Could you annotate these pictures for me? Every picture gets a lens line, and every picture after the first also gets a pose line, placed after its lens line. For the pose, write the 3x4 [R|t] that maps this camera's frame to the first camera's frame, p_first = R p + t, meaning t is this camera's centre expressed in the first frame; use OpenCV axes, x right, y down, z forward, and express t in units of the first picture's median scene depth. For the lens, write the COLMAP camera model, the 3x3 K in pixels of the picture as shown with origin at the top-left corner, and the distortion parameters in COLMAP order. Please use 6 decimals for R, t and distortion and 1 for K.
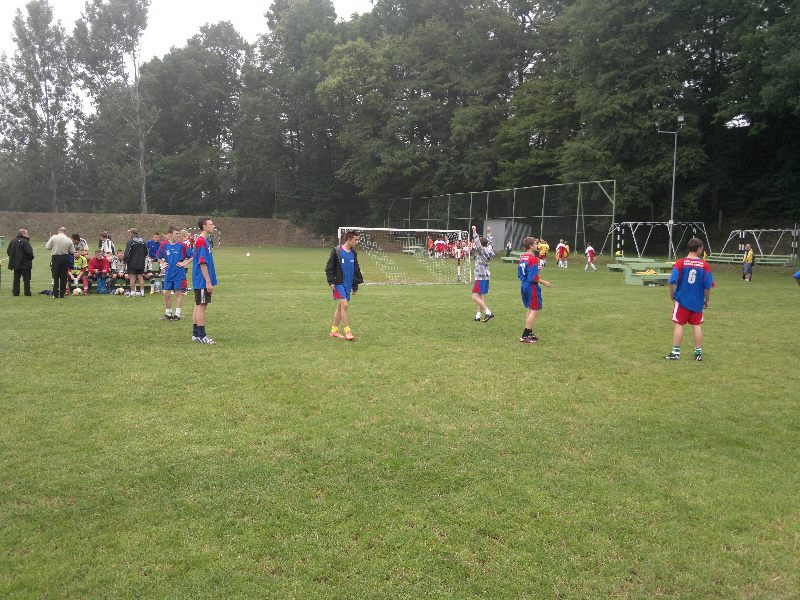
lens RADIAL K [[687.1, 0, 388.9], [0, 687.1, 292.6], [0, 0, 1]] dist [0.073311, -0.121019]
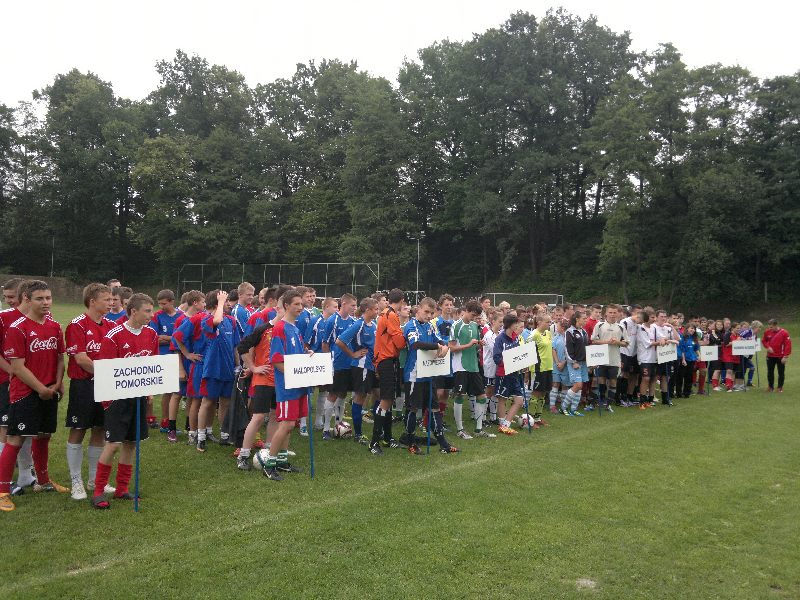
lens RADIAL K [[687.1, 0, 390.8], [0, 687.1, 290.3], [0, 0, 1]] dist [0.073311, -0.121019]
pose [[0.889571, 0.018266, 0.456431, -0.275776], [0.018507, 0.996939, -0.075966, 0.011892], [-0.456422, 0.076025, 0.886510, -0.296710]]
